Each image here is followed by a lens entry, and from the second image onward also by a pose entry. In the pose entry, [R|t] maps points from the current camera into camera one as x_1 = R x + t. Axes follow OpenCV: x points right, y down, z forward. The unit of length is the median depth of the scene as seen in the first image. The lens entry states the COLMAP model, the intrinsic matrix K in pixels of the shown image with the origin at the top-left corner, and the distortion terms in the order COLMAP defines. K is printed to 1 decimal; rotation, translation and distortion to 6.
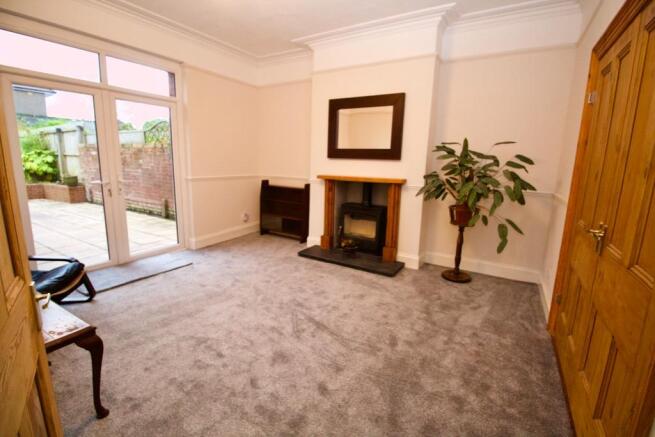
lens RADIAL K [[303.0, 0, 327.4], [0, 303.0, 220.8], [0, 0, 1]] dist [-0.008245, -0.007819]
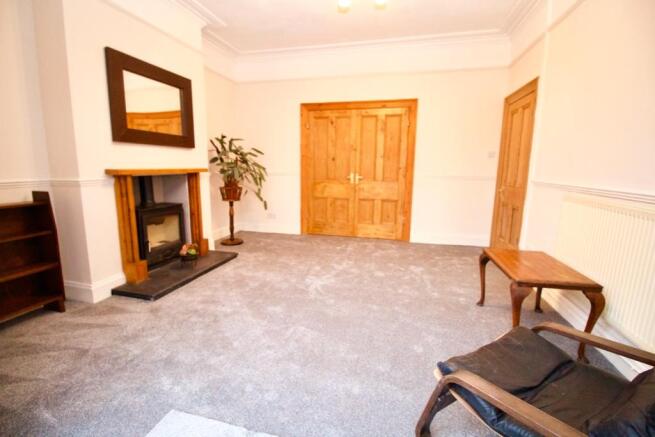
lens RADIAL K [[303.0, 0, 327.0], [0, 303.0, 214.8], [0, 0, 1]] dist [-0.008245, -0.007819]
pose [[-0.296211, -0.179706, 0.938064, -0.795695], [0.169736, 0.956603, 0.236855, -0.145284], [-0.939920, 0.229383, -0.252853, 0.841410]]
